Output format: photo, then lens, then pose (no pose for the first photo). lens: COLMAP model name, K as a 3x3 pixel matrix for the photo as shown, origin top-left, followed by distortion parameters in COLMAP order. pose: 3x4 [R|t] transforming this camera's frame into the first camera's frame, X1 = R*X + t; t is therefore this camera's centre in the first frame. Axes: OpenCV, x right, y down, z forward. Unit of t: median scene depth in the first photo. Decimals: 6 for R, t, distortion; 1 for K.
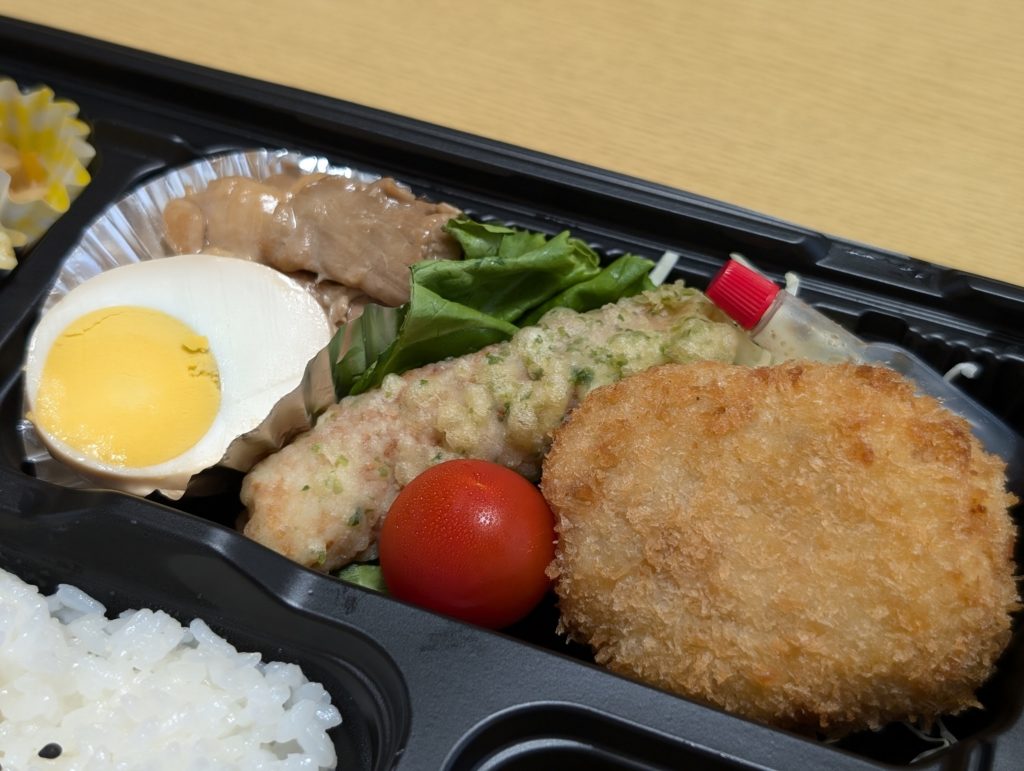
lens RADIAL K [[1489.5, 0, 512.0], [0, 1489.5, 385.5], [0, 0, 1]] dist [0.211826, -1.181217]
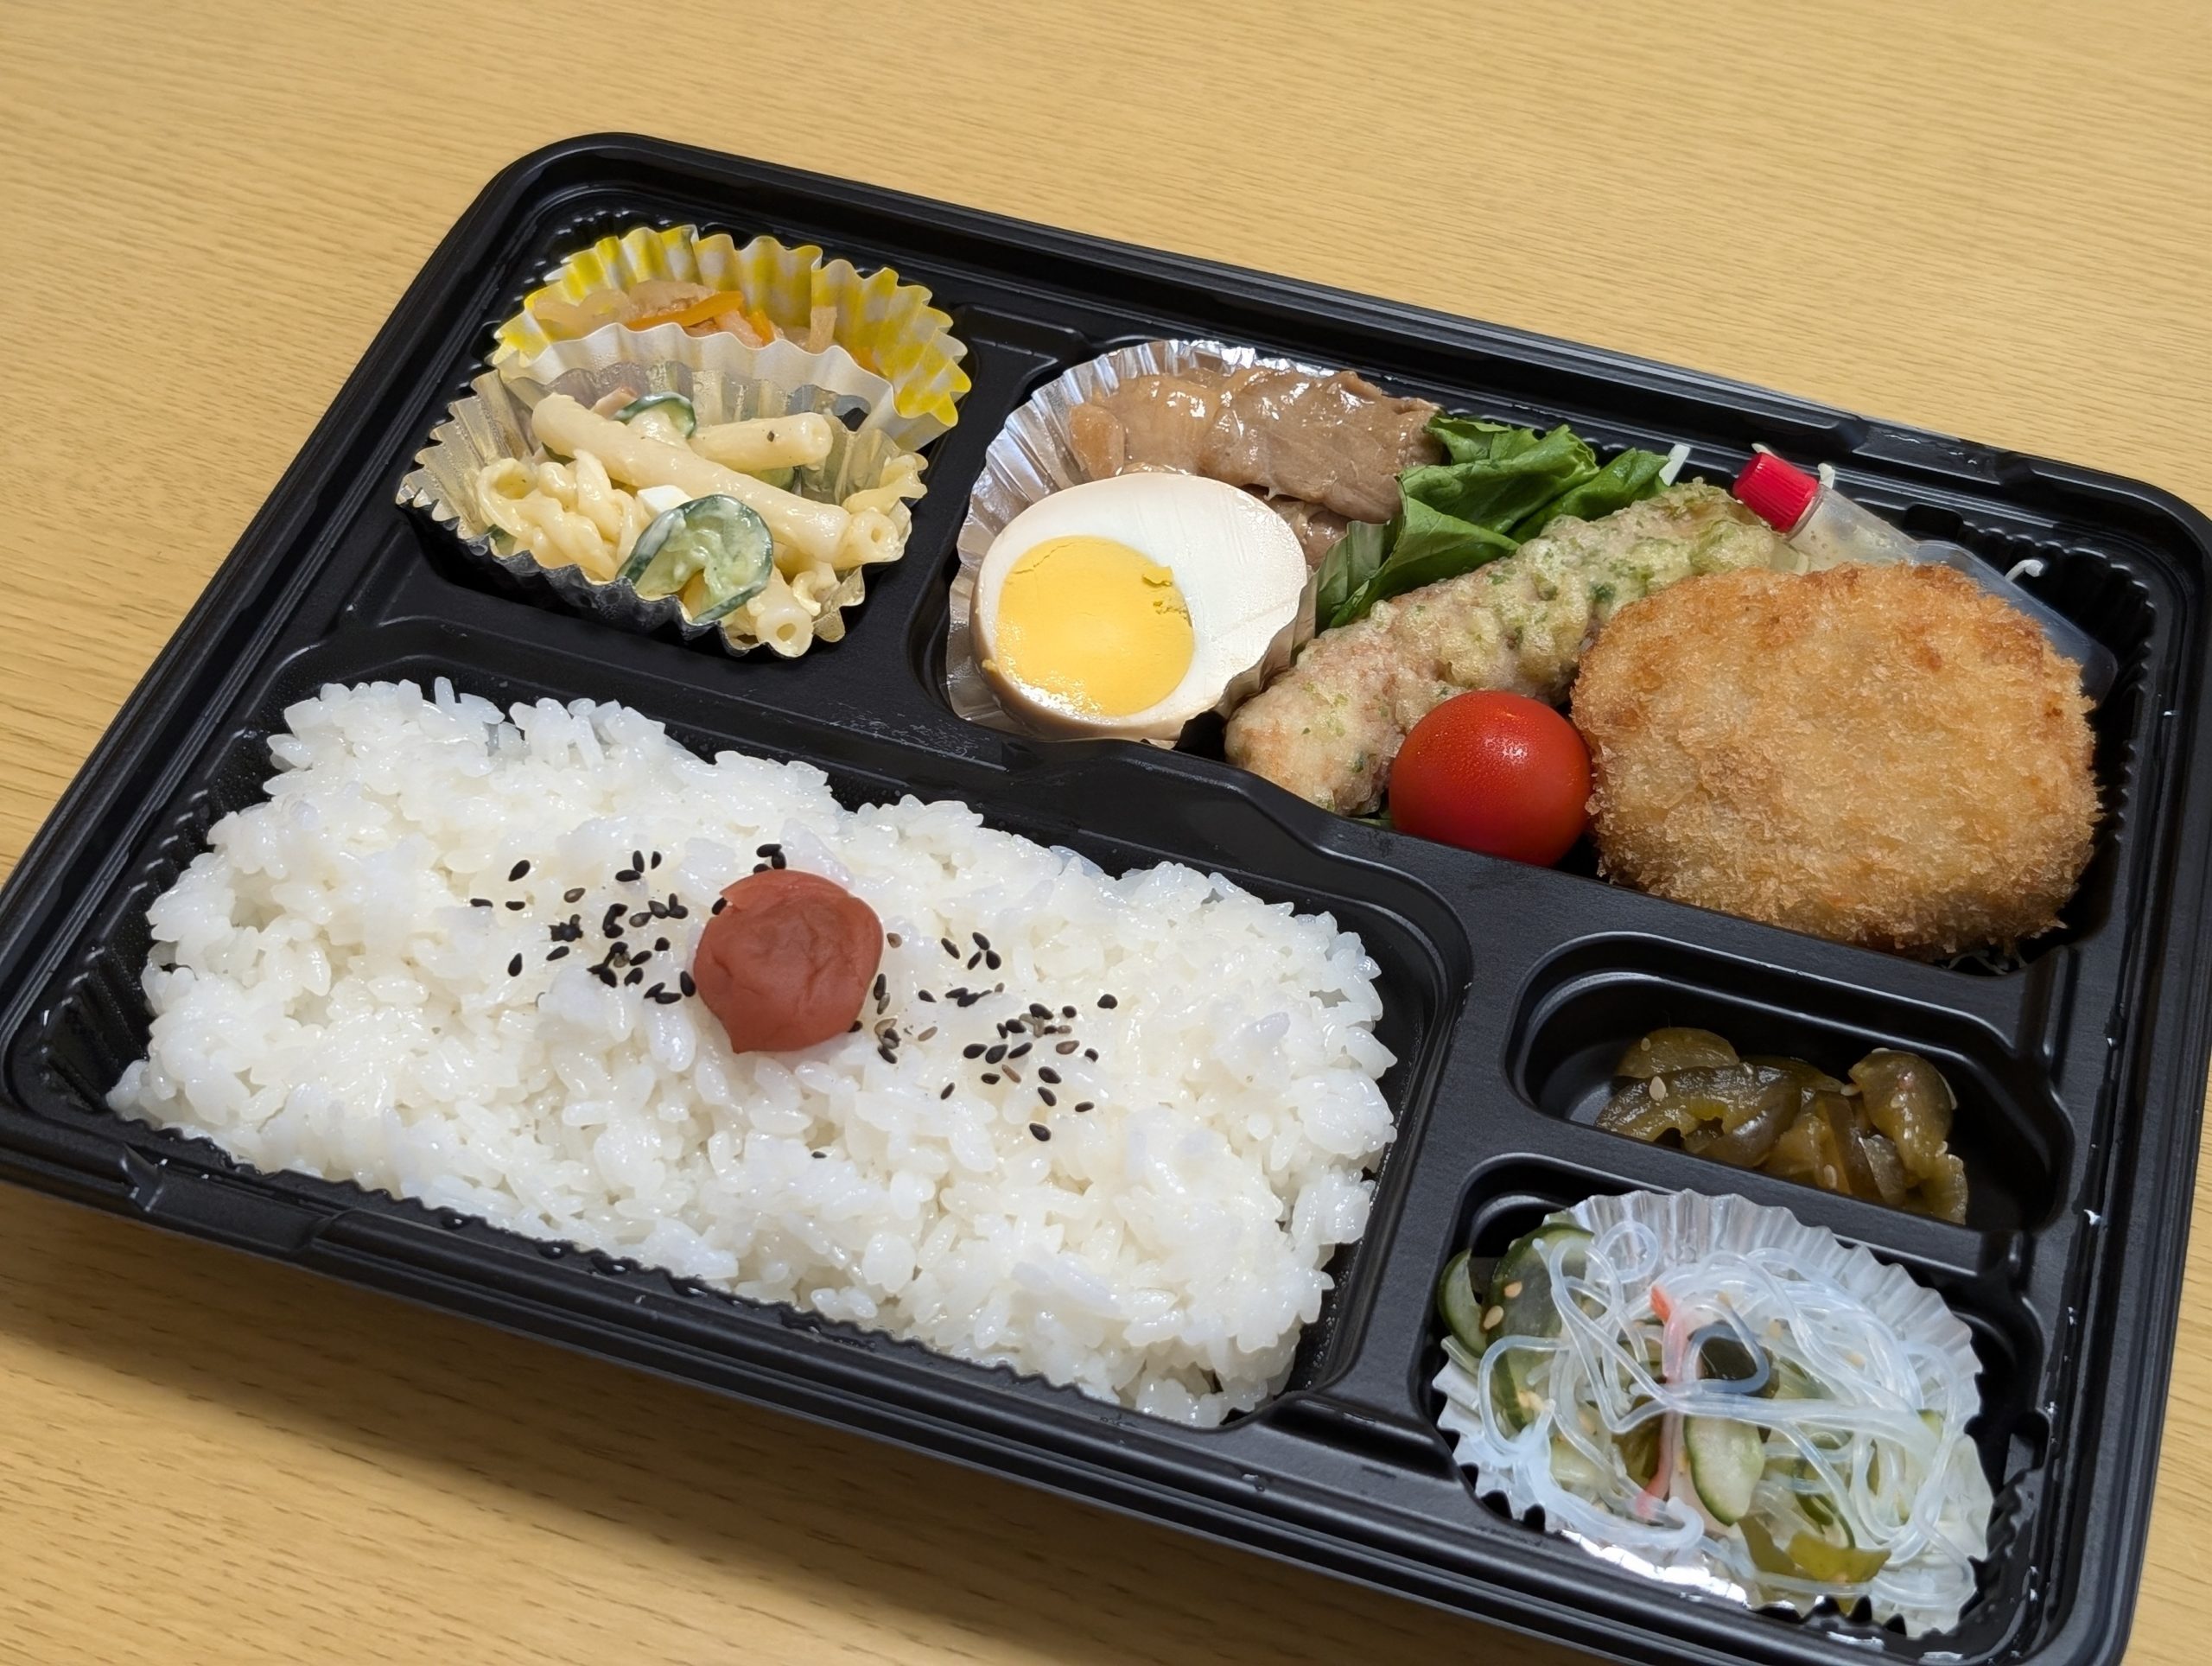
lens RADIAL K [[3518.2, 0, 1106.0], [0, 3518.2, 833.0], [0, 0, 1]] dist [0.260654, -1.452865]
pose [[0.997228, -0.045974, 0.058498, -0.376068], [0.043679, 0.998248, 0.039919, 0.039315], [-0.060230, -0.037253, 0.997489, -1.076182]]
